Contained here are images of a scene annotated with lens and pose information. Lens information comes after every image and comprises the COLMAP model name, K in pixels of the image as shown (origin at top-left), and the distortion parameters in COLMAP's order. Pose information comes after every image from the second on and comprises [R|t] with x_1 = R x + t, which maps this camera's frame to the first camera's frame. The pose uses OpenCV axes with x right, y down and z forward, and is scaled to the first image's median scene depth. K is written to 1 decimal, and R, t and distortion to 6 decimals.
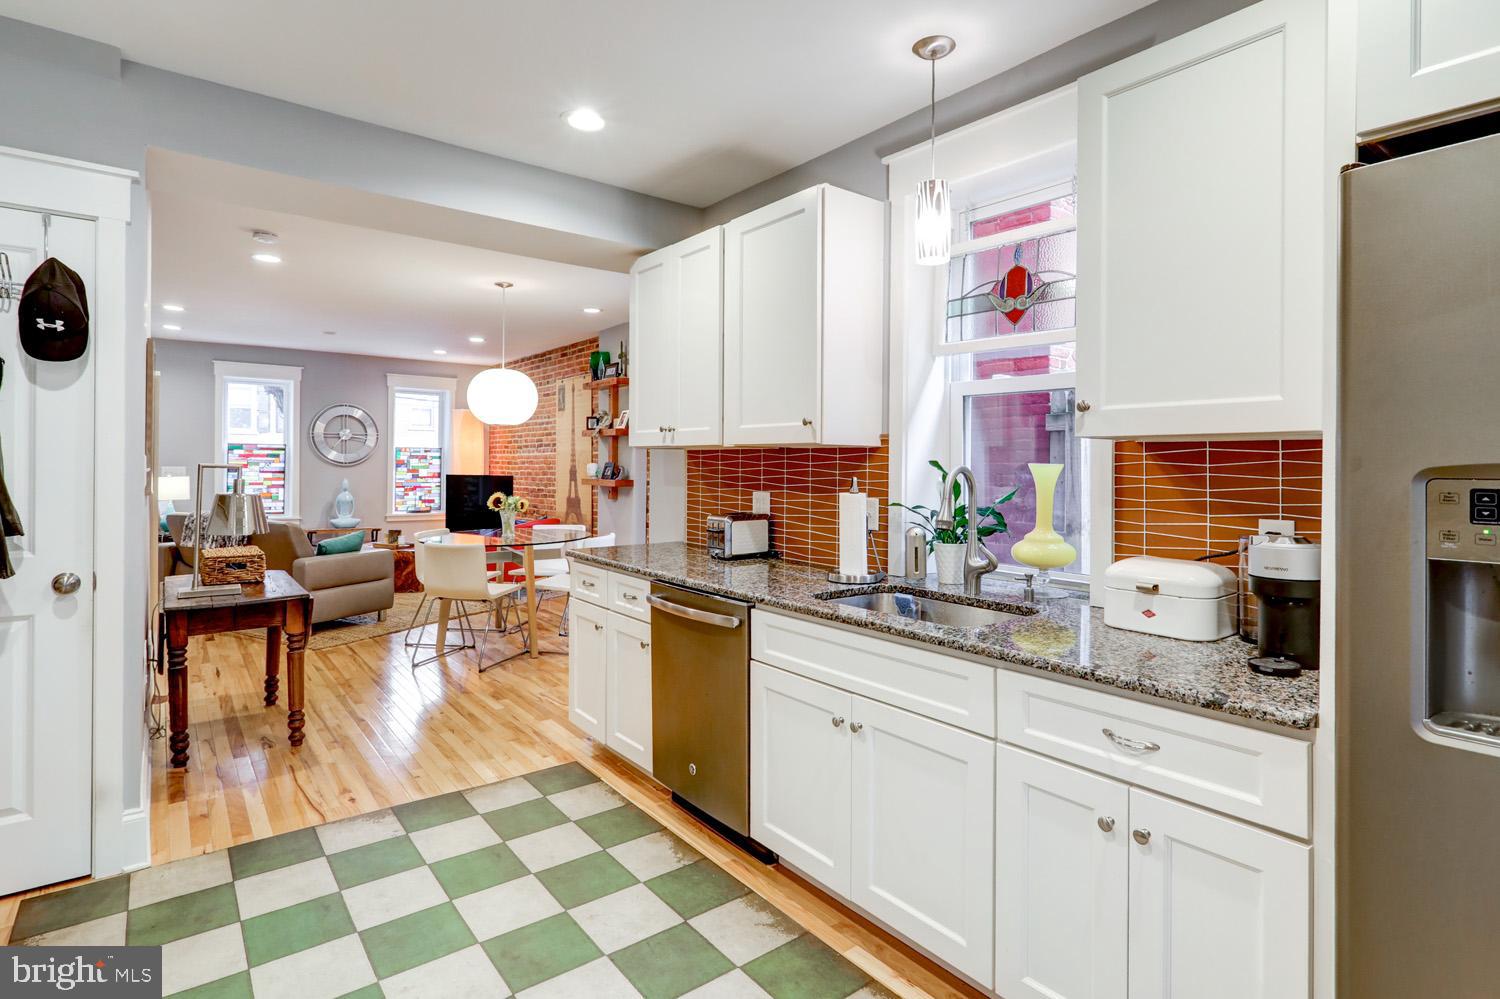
lens RADIAL K [[754.1, 0, 746.6], [0, 754.1, 468.3], [0, 0, 1]] dist [0.000178, 0.000696]
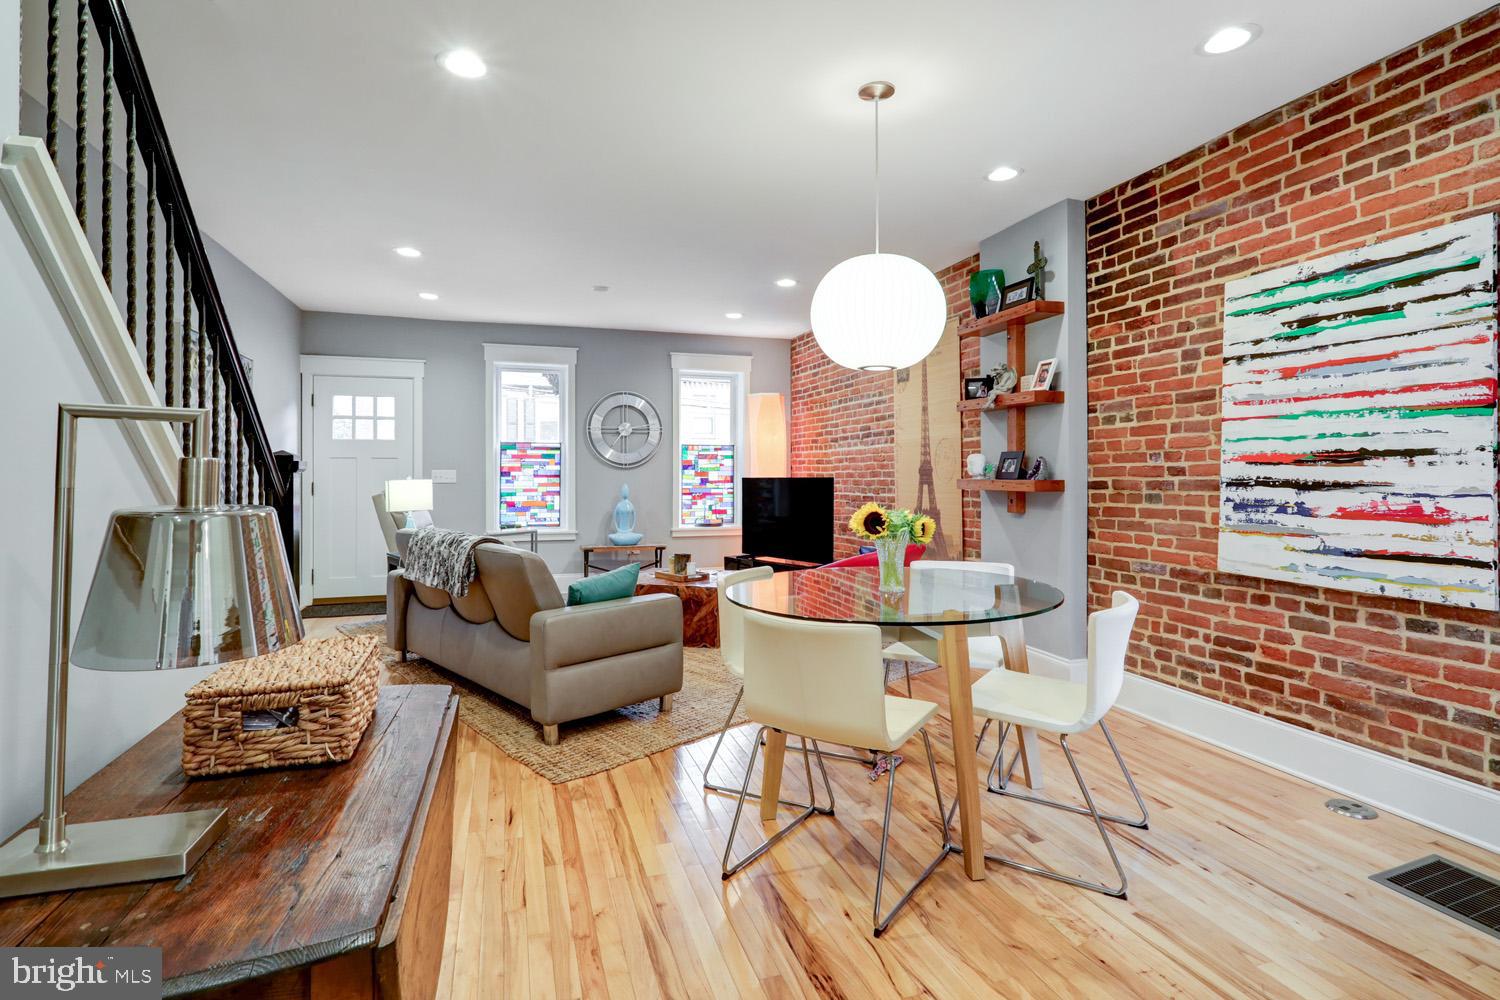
lens RADIAL K [[754.1, 0, 738.2], [0, 754.1, 473.2], [0, 0, 1]] dist [0.000178, 0.000696]
pose [[0.936364, -0.011211, -0.350851, -0.141652], [0.009709, 0.999935, -0.006041, 0.008973], [0.350896, 0.002251, 0.936412, 0.299001]]
